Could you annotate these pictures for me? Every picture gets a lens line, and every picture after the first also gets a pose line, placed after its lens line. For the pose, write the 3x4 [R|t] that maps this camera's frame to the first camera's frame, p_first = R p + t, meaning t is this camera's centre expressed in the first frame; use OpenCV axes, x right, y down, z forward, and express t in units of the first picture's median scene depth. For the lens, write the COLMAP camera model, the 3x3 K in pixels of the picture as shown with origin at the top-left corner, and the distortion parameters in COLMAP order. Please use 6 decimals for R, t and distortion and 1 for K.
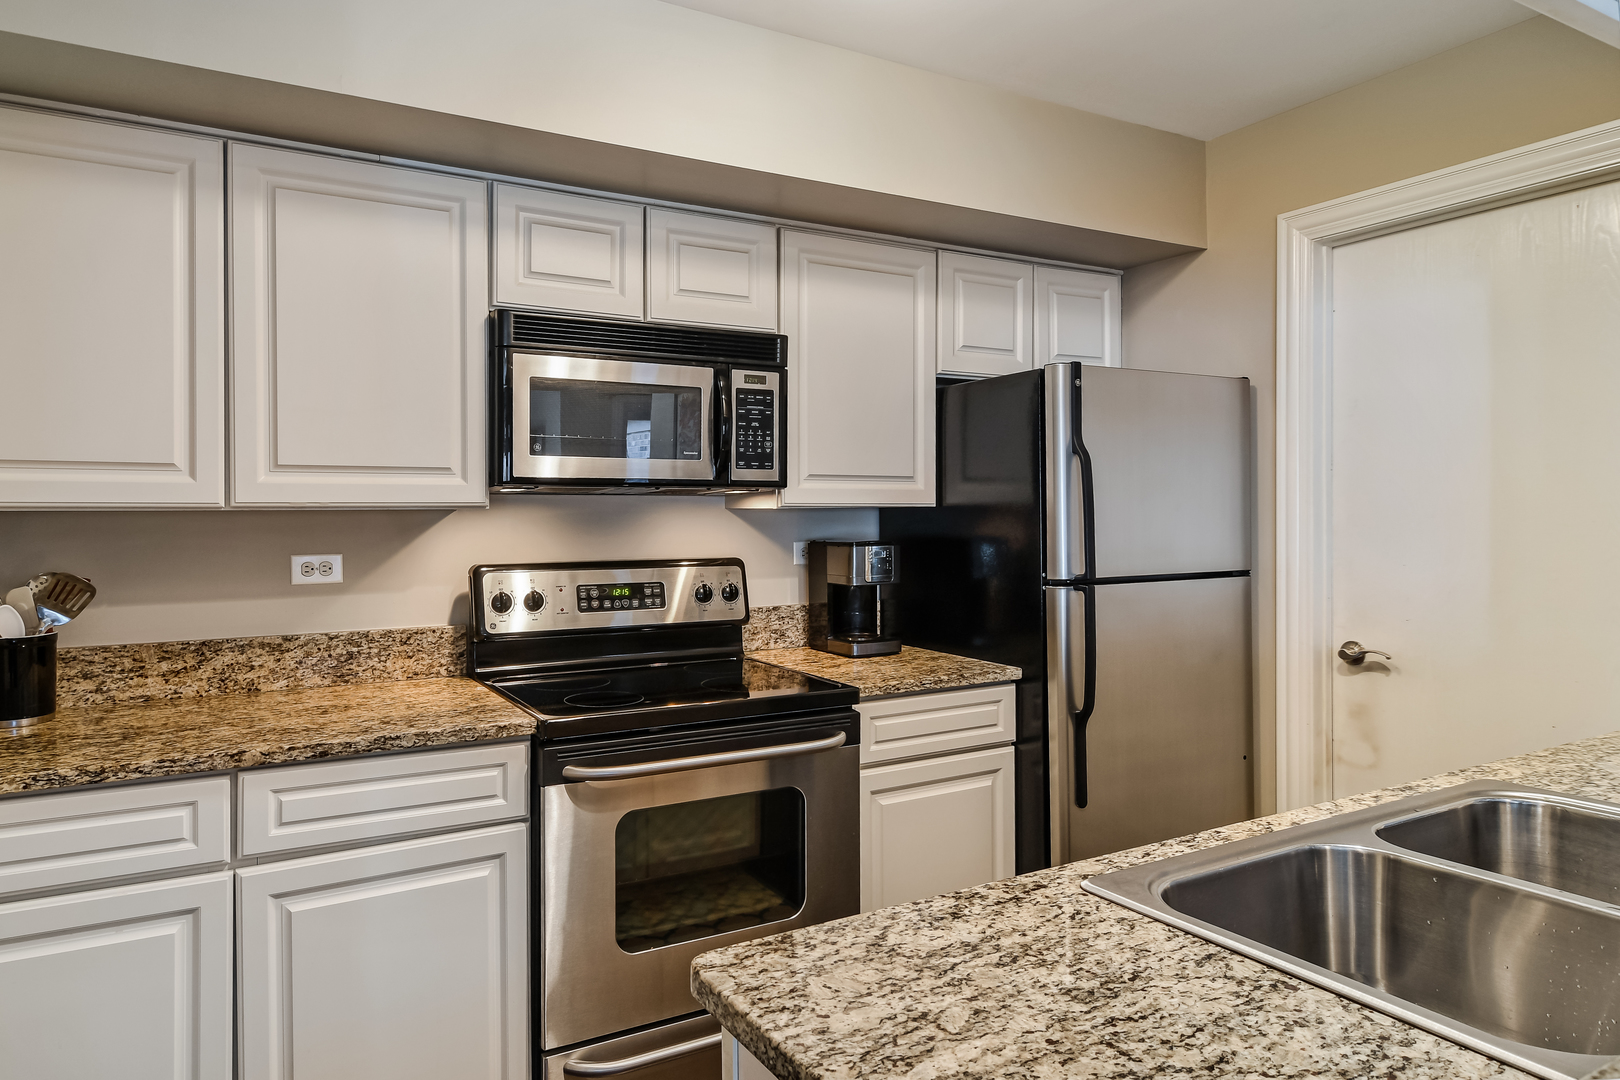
lens RADIAL K [[1052.4, 0, 807.6], [0, 1052.4, 509.7], [0, 0, 1]] dist [-0.006885, -0.001915]
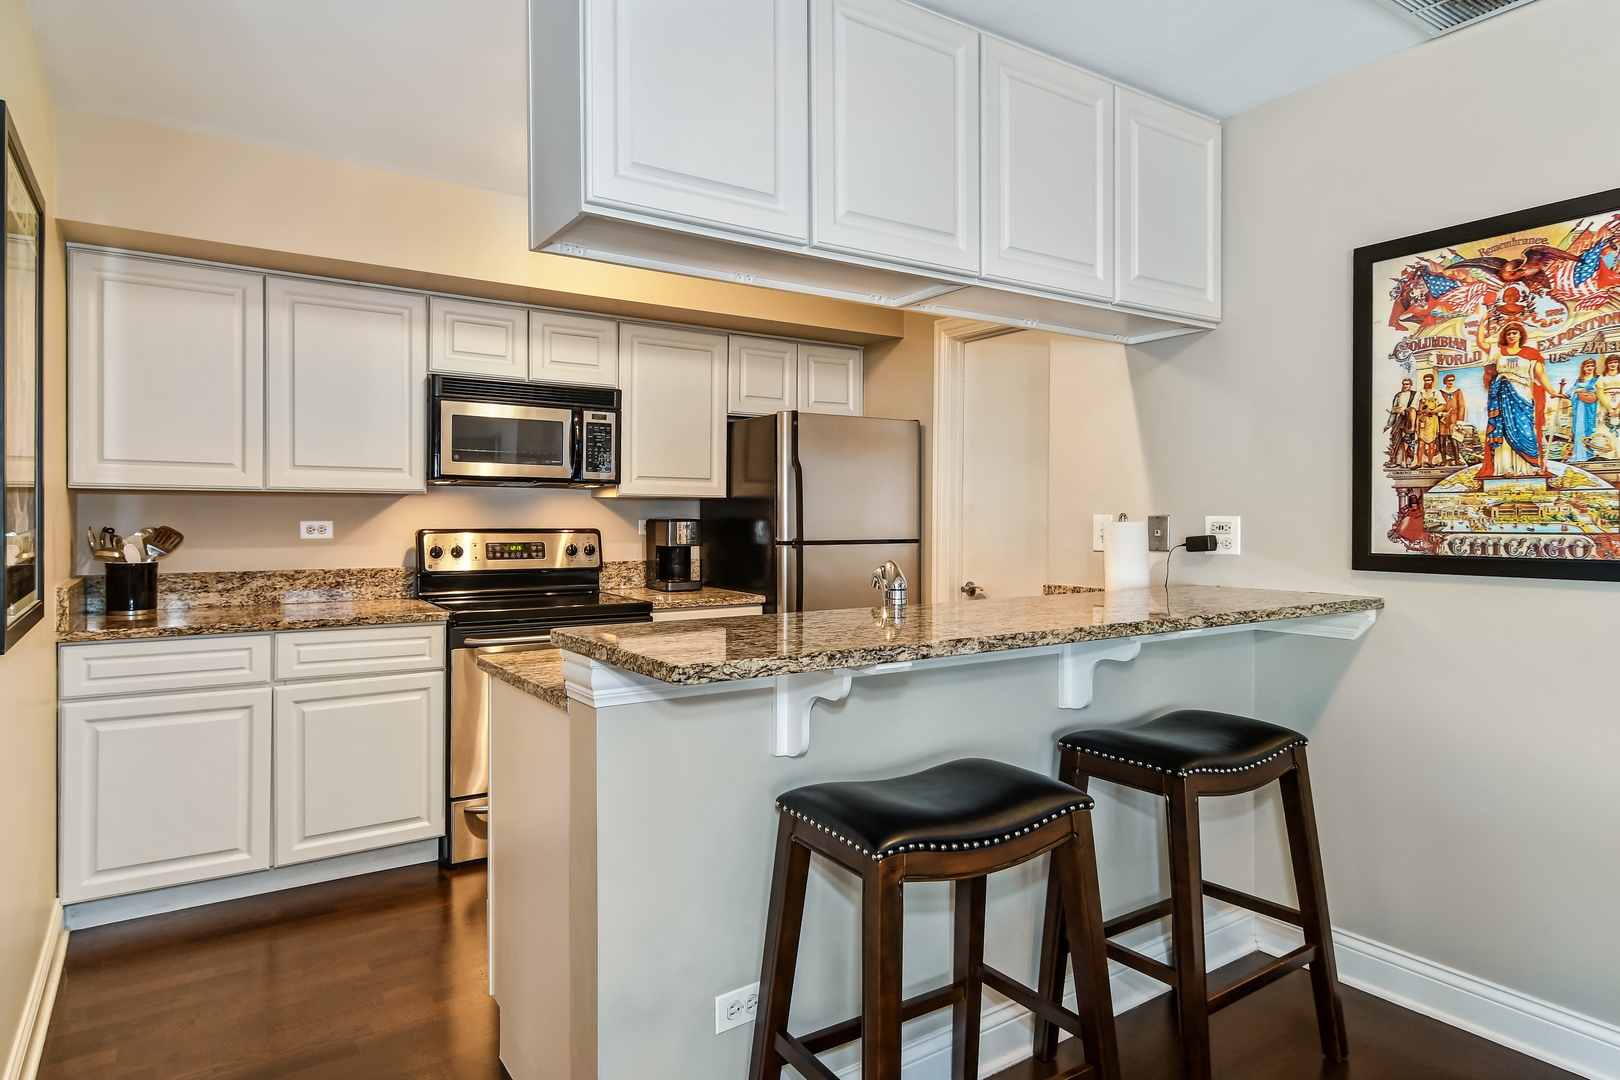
lens RADIAL K [[947.3, 0, 852.6], [0, 947.3, 520.7], [0, 0, 1]] dist [0.000707, -0.000793]
pose [[0.995629, 0.010424, 0.092814, 0.209240], [-0.011357, 0.999890, 0.009535, 0.018506], [-0.092704, -0.010548, 0.995638, -0.505582]]
